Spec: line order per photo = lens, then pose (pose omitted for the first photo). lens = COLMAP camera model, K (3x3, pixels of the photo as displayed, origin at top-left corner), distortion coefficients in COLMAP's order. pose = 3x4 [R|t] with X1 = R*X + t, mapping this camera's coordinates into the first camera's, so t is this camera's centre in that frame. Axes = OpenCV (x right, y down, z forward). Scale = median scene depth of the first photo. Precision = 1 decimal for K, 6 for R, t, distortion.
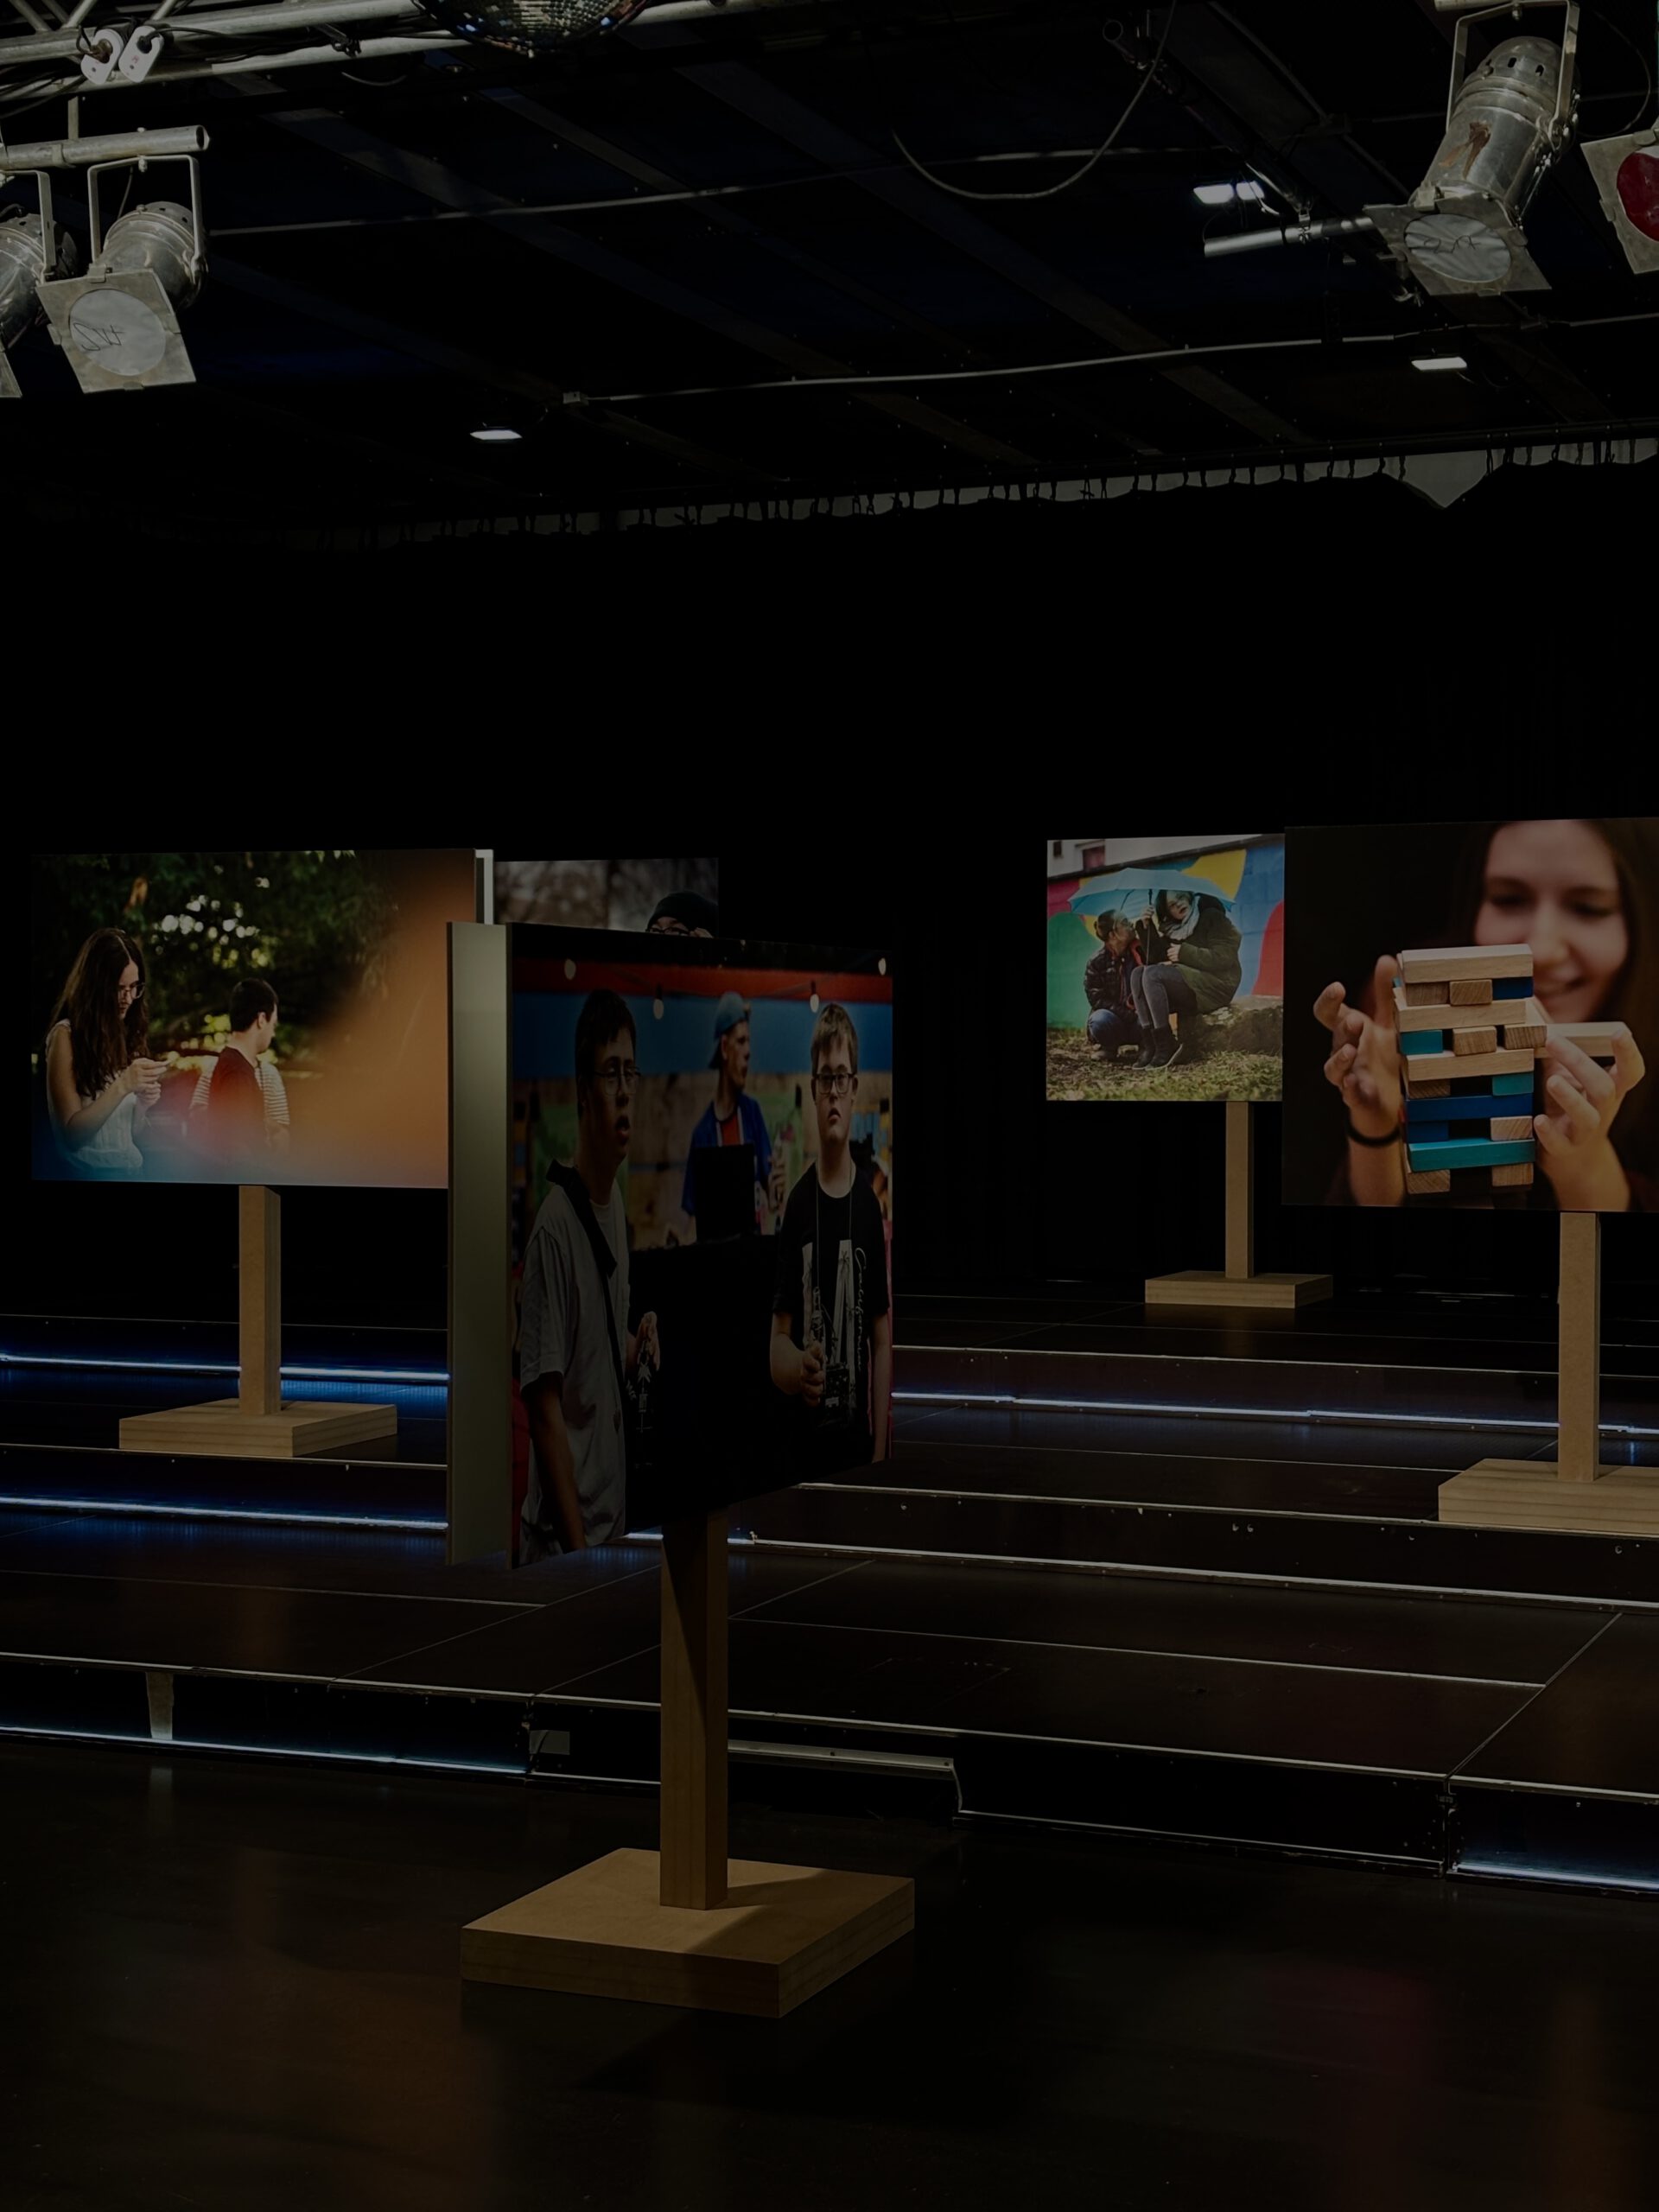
lens RADIAL K [[3411.3, 0, 831.7], [0, 3411.3, 1106.1], [0, 0, 1]] dist [0.127241, 0.000000]
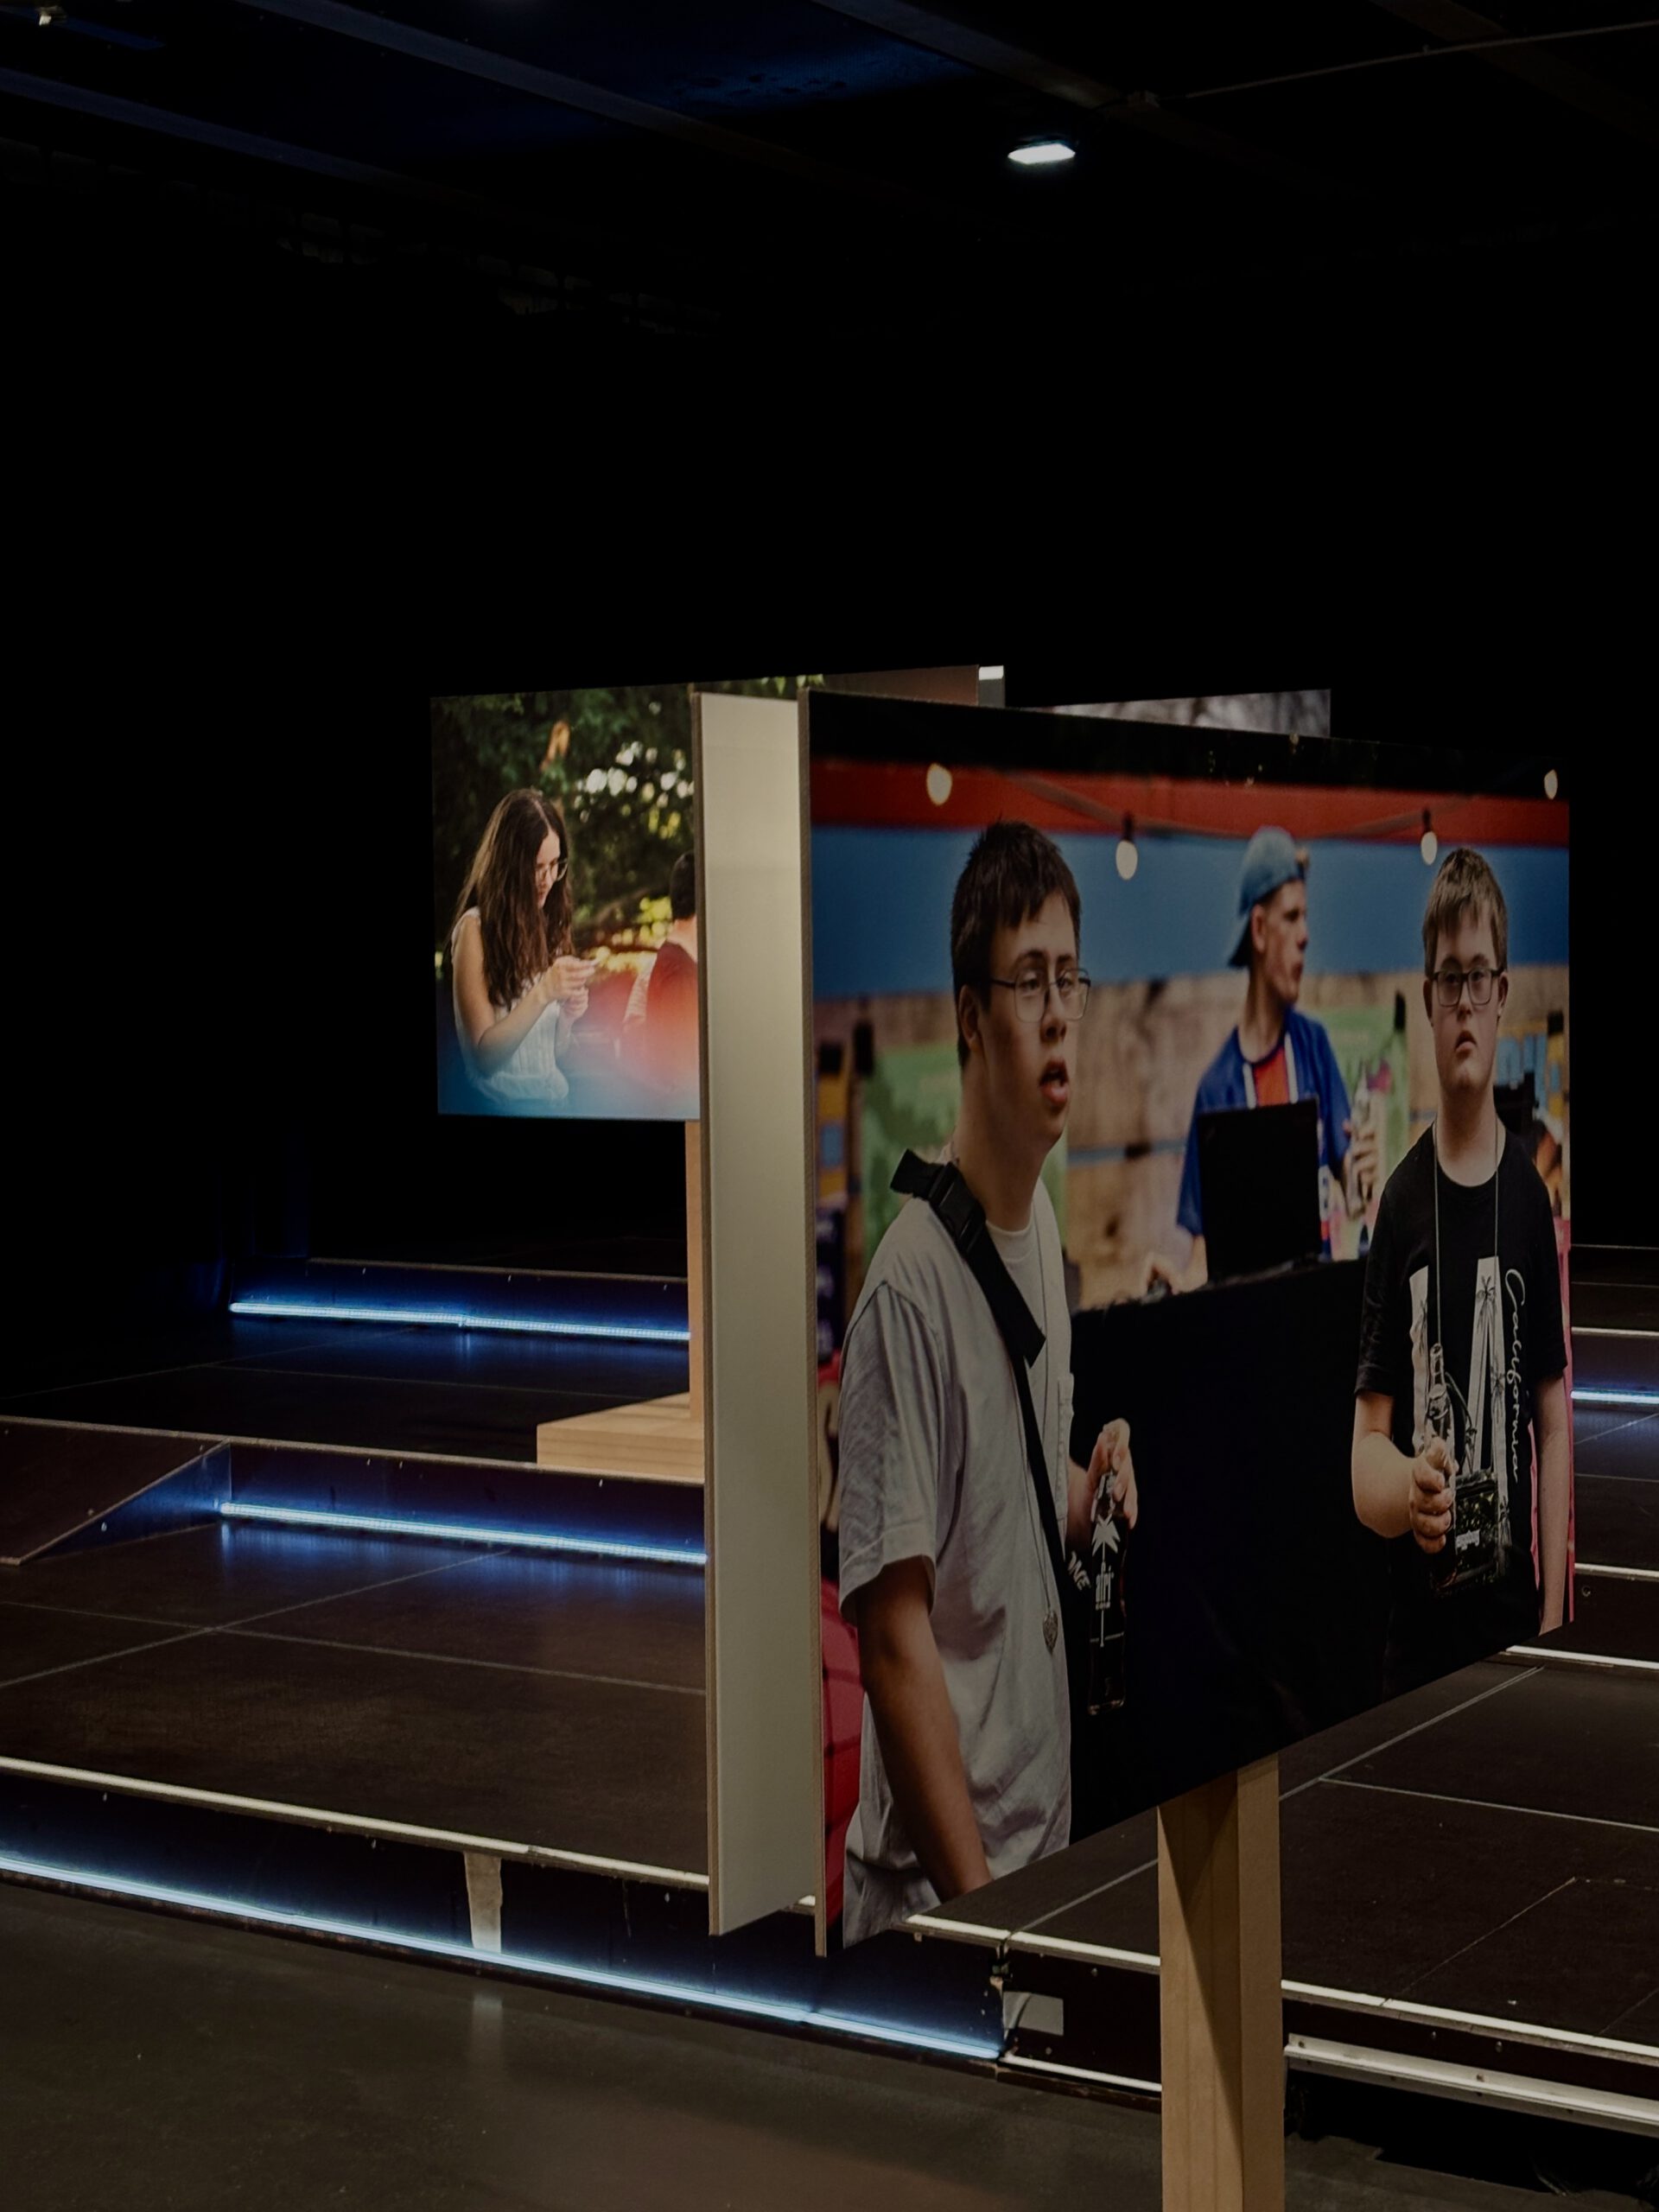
lens RADIAL K [[3411.3, 0, 849.2], [0, 3411.3, 1105.7], [0, 0, 1]] dist [0.127241, 0.000000]
pose [[0.982943, -0.008305, -0.183724, 0.004560], [0.014400, 0.999389, 0.031862, -0.006591], [0.183347, -0.033964, 0.982461, 0.410248]]
